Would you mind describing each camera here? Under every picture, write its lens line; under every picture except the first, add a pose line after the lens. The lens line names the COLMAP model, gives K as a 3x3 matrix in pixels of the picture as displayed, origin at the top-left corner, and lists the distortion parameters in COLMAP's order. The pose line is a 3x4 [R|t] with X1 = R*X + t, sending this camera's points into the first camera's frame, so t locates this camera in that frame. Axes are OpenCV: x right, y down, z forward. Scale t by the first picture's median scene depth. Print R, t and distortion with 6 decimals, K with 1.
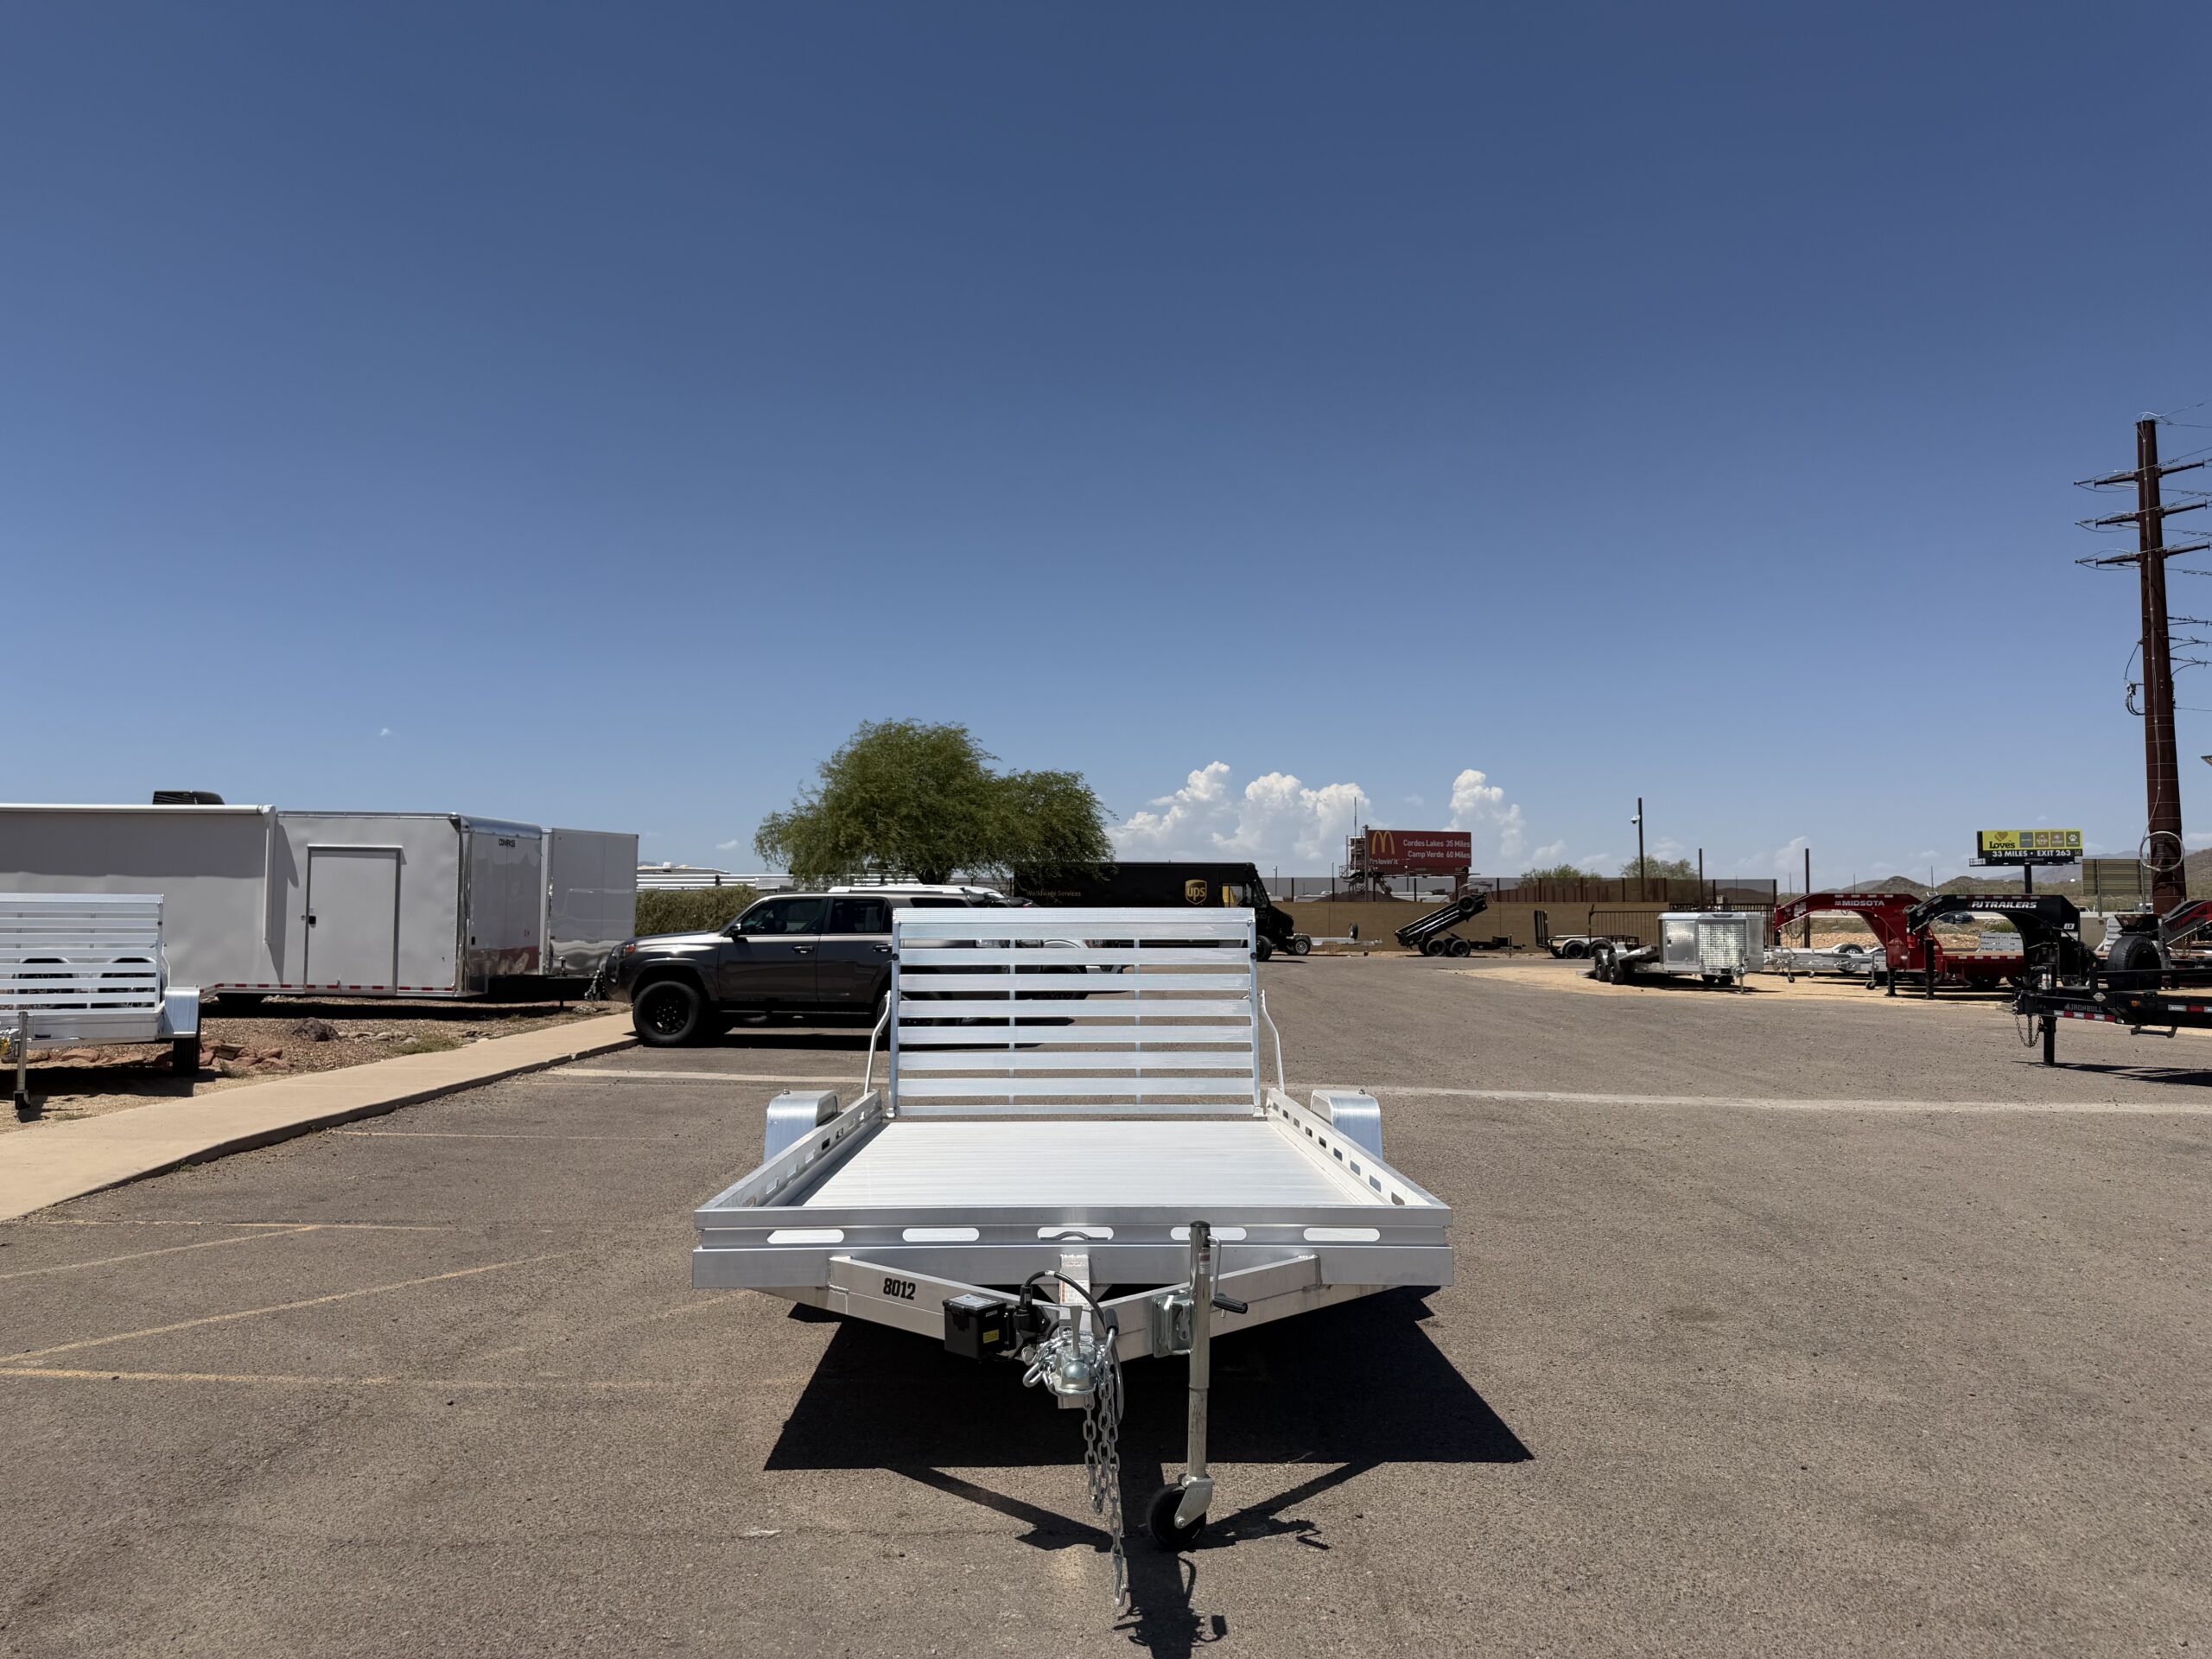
lens RADIAL K [[1547.8, 0, 1099.2], [0, 1547.8, 833.7], [0, 0, 1]] dist [0.095390, -0.136432]
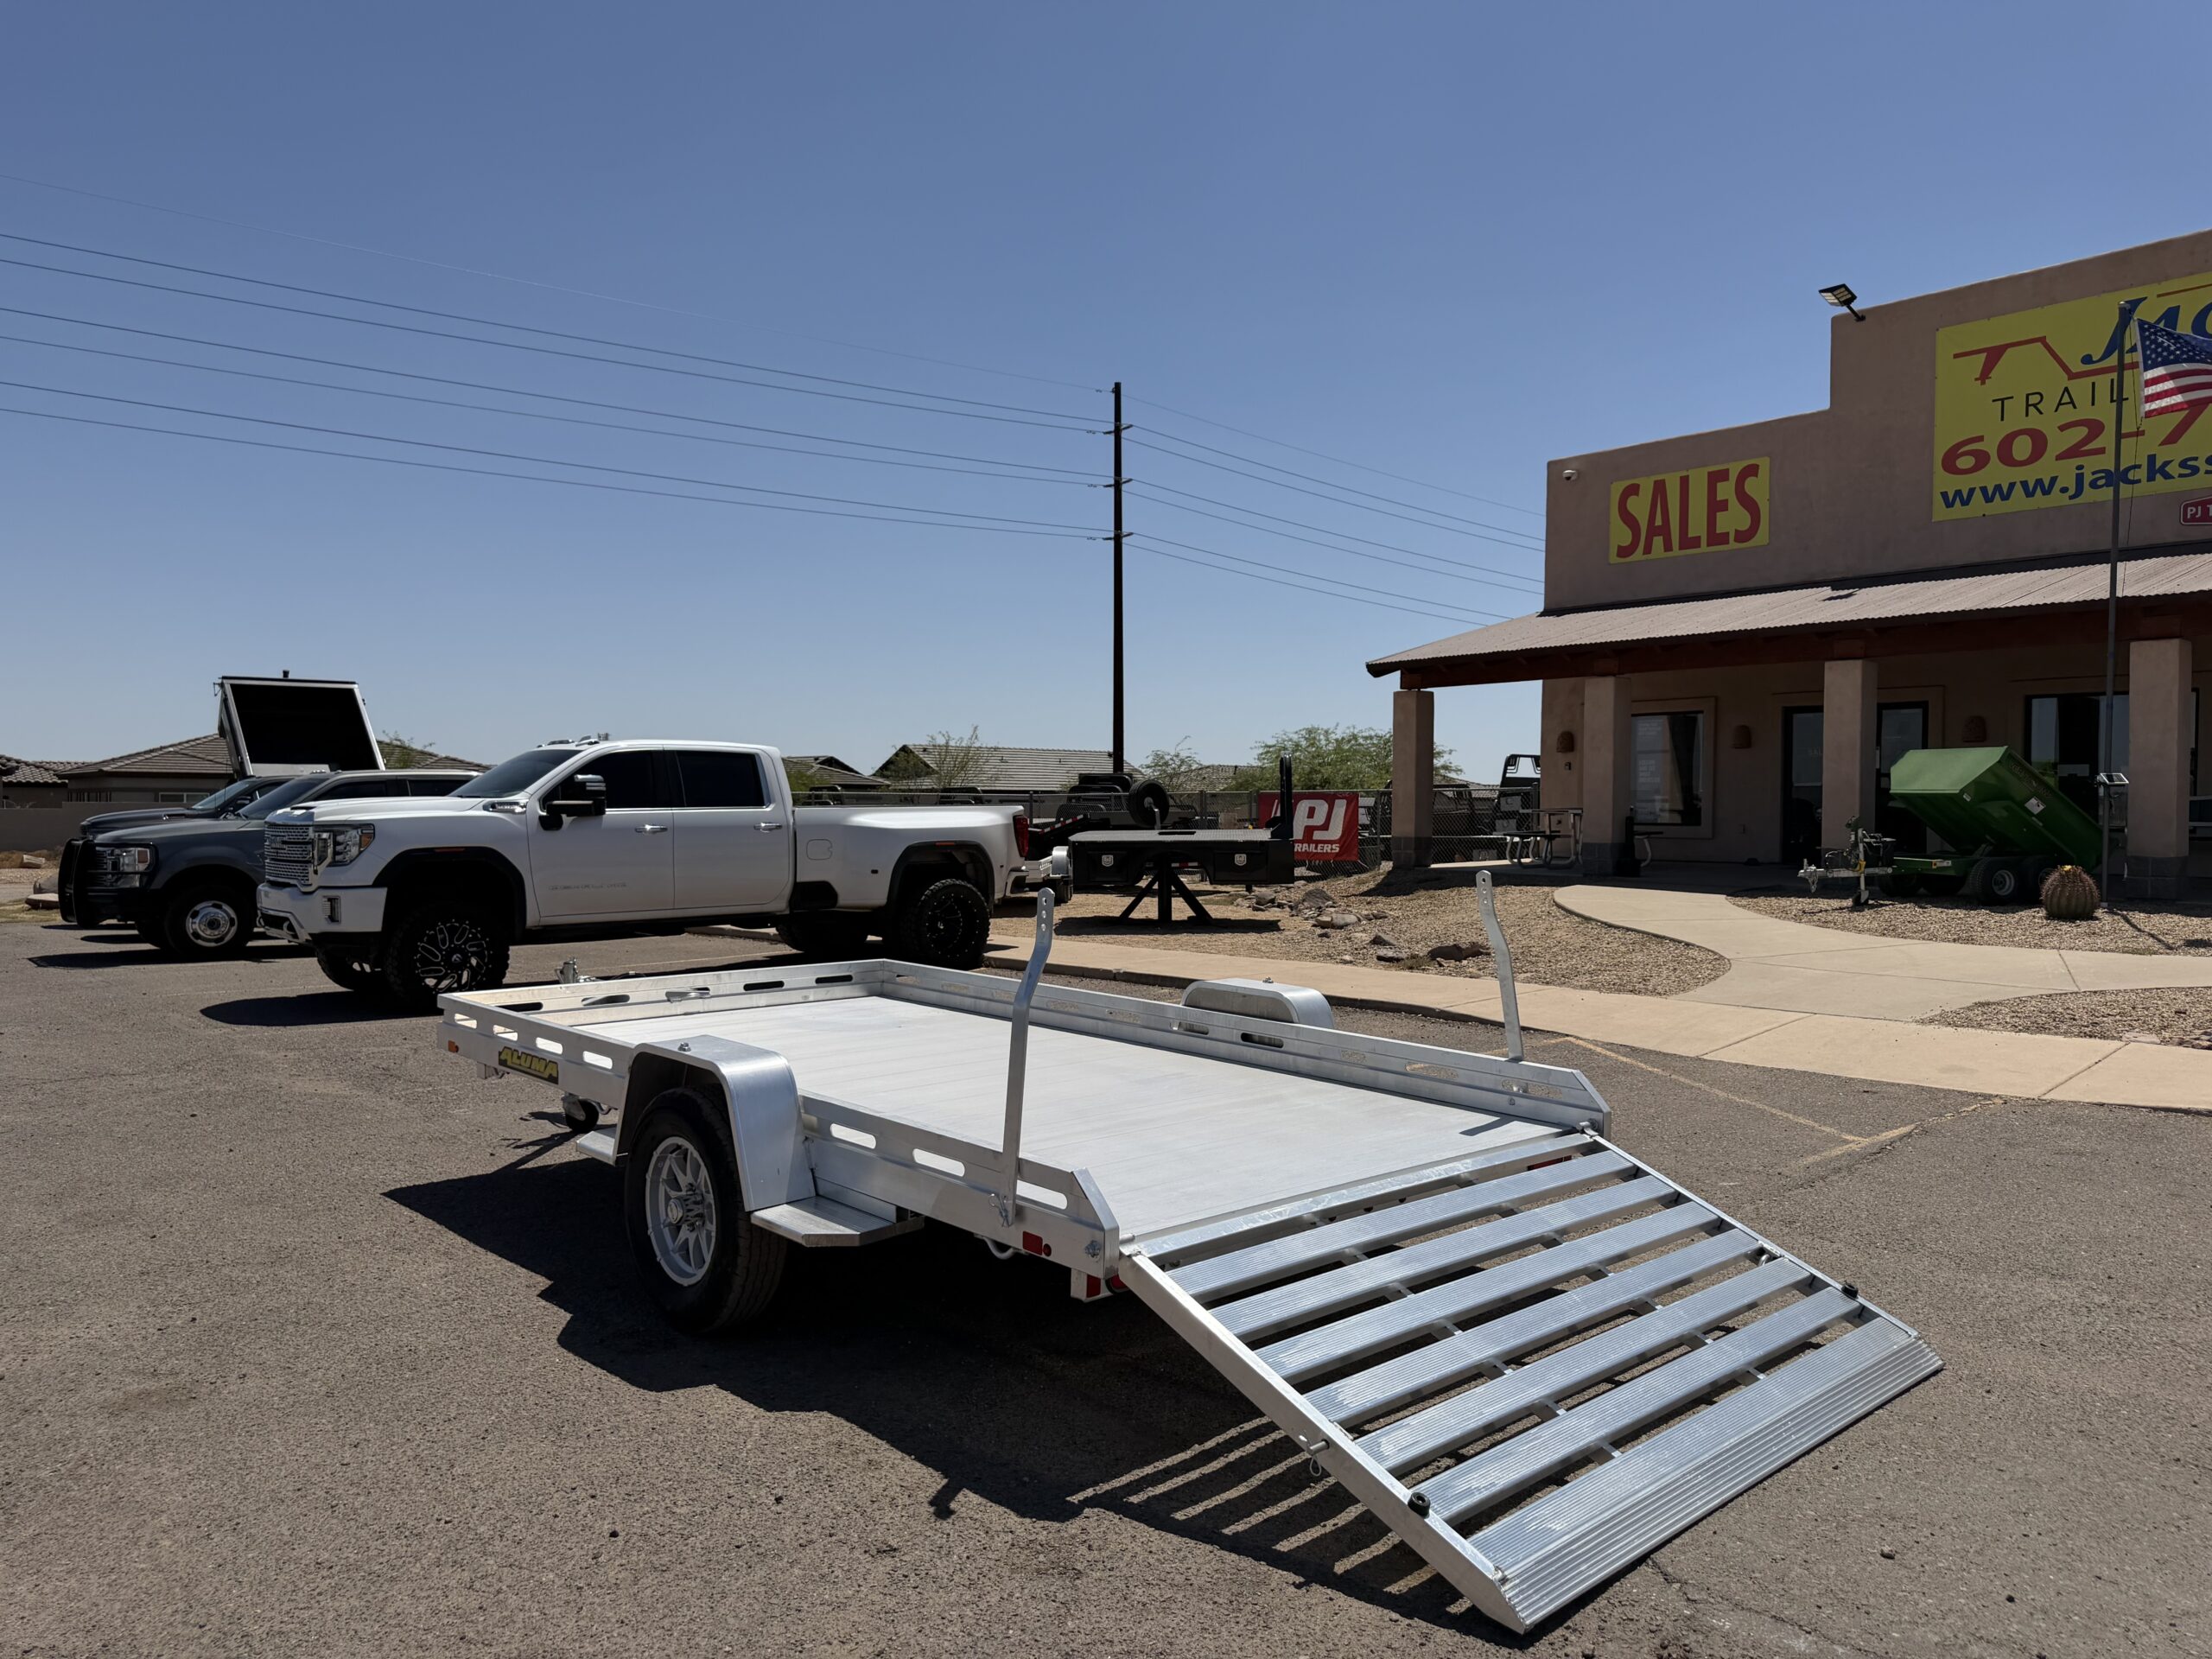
lens RADIAL K [[1555.2, 0, 1098.5], [0, 1555.2, 834.2], [0, 0, 1]] dist [0.072205, -0.099195]
pose [[-0.747716, 0.008004, -0.663971, 0.153001], [0.036140, 0.998936, -0.028657, 0.033157], [0.663035, -0.045423, -0.747209, 0.520114]]
